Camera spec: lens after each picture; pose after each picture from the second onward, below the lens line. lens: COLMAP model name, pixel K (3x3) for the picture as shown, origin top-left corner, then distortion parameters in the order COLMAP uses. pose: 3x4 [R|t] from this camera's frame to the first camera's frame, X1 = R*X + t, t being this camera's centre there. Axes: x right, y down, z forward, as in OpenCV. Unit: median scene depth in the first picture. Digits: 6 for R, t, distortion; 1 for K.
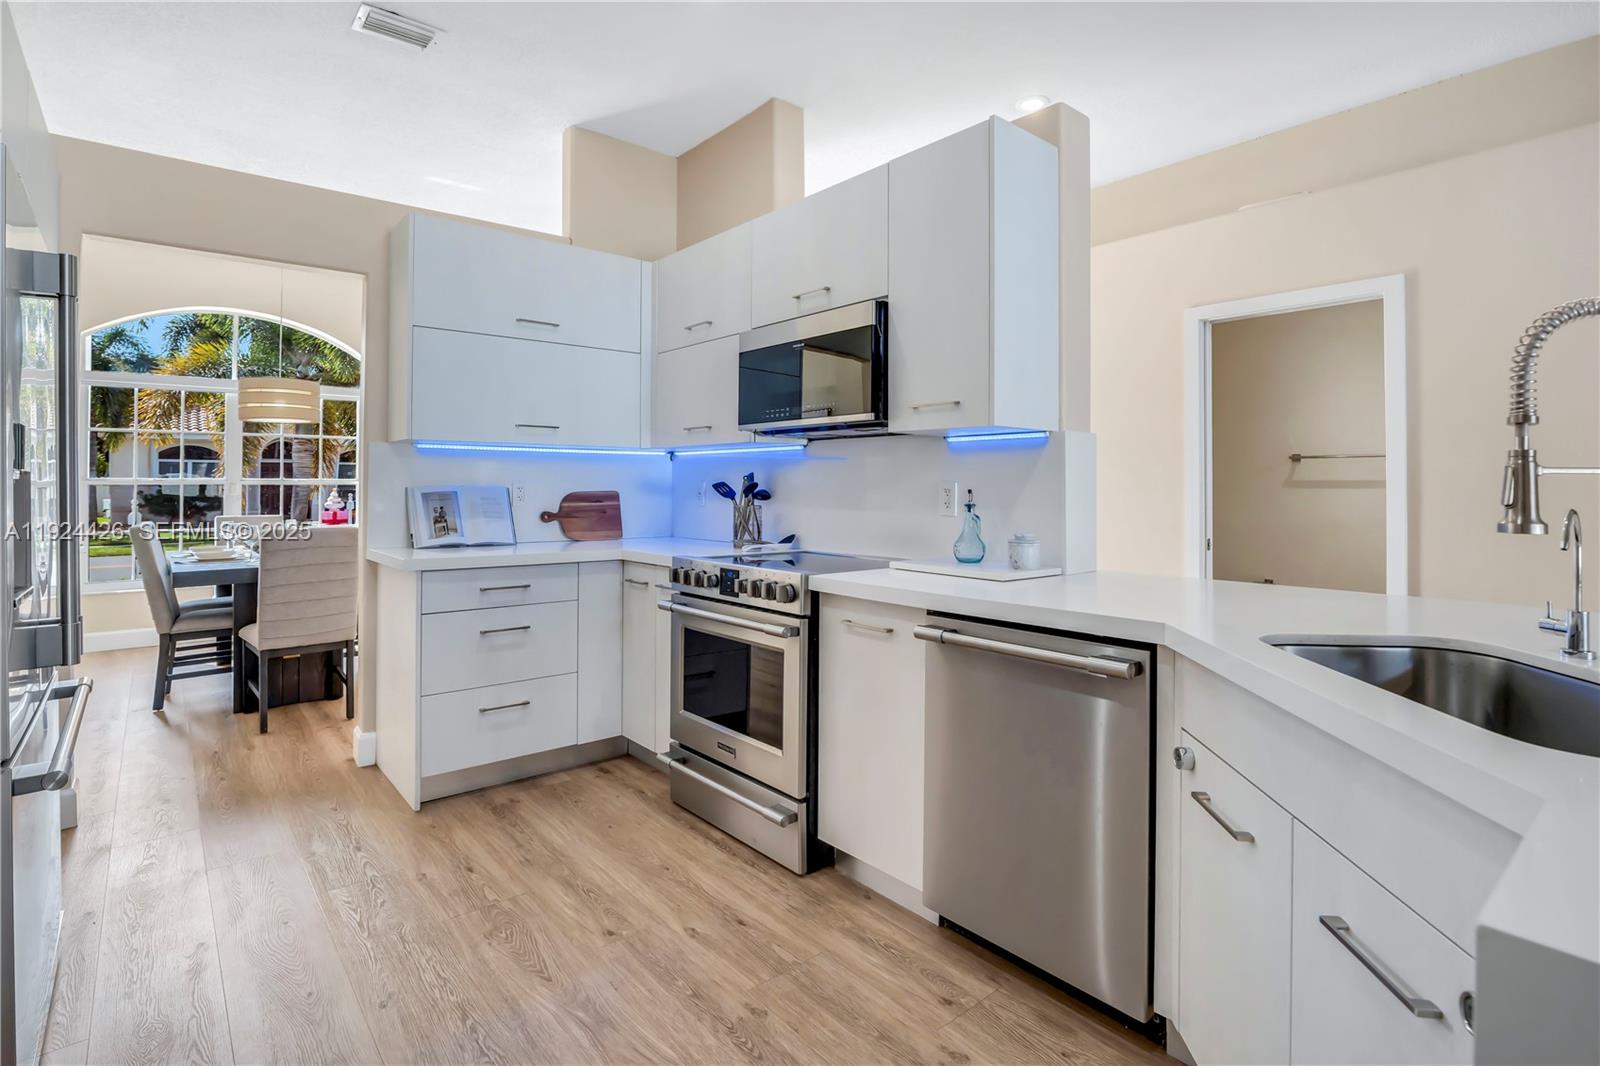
lens RADIAL K [[757.1, 0, 791.5], [0, 757.1, 483.6], [0, 0, 1]] dist [-0.021363, 0.003792]
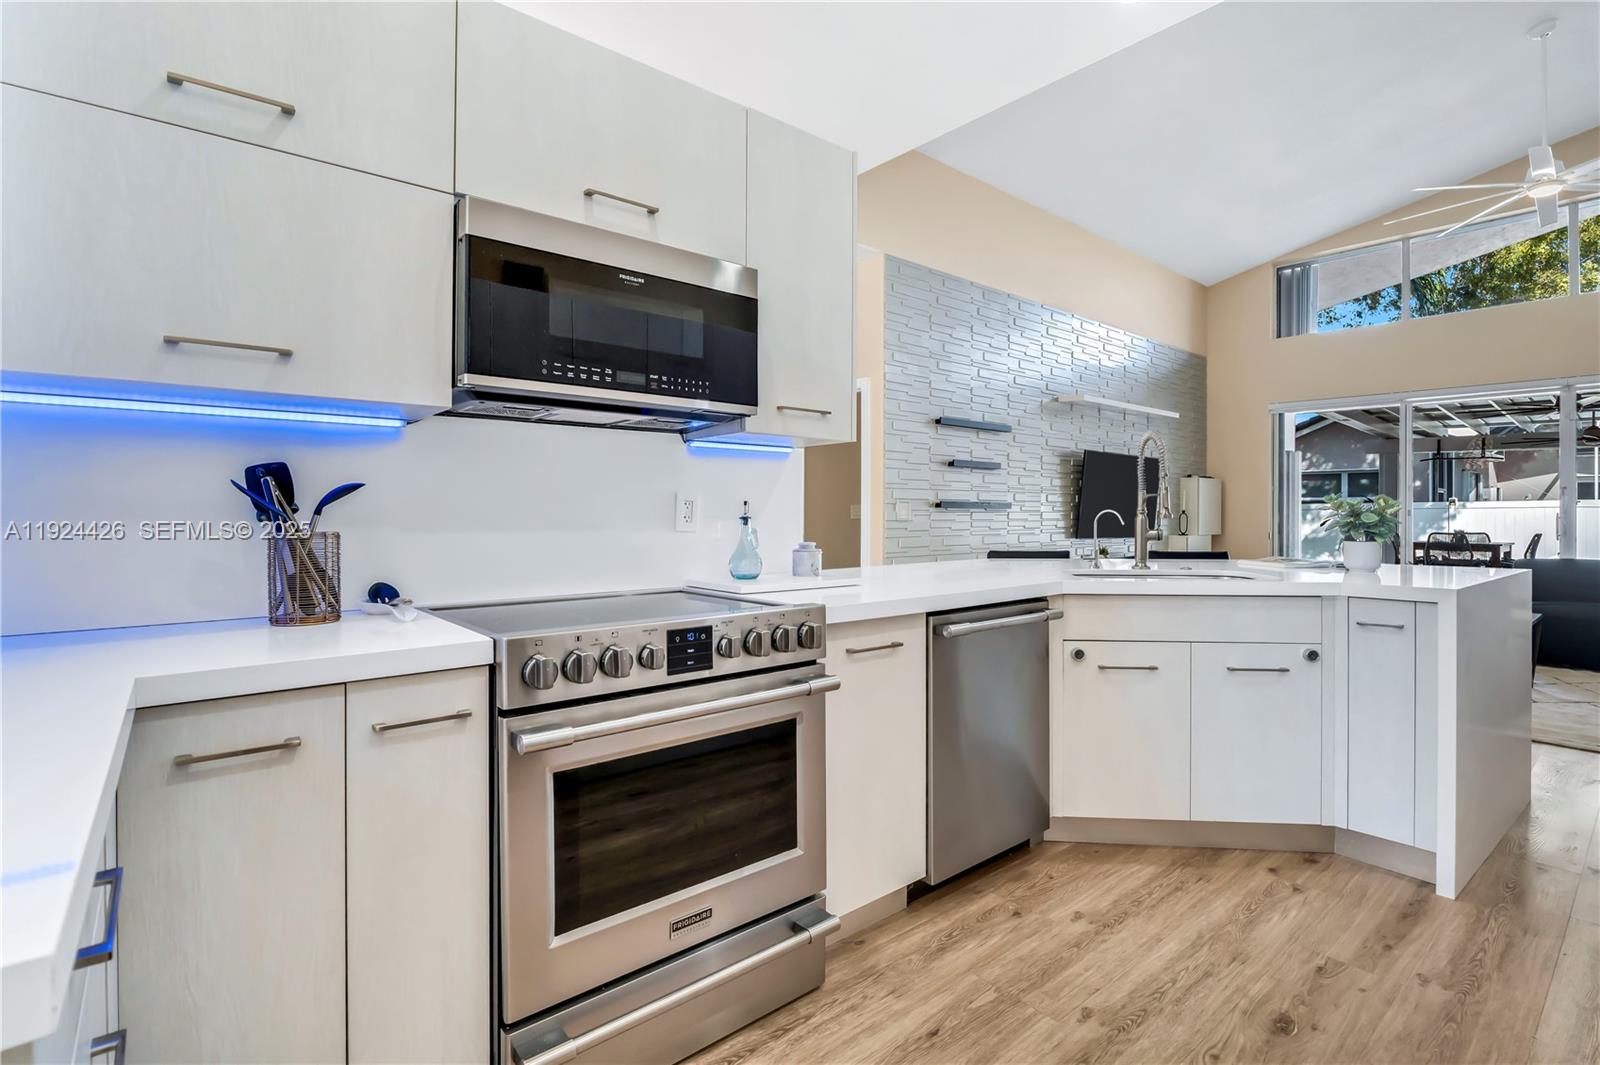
lens RADIAL K [[757.1, 0, 795.6], [0, 757.1, 521.0], [0, 0, 1]] dist [-0.021363, 0.003792]
pose [[0.012388, -0.012935, 0.999840, -0.861414], [-0.001702, 0.999915, 0.012957, 0.024511], [-0.999922, -0.001862, 0.012365, 1.134012]]
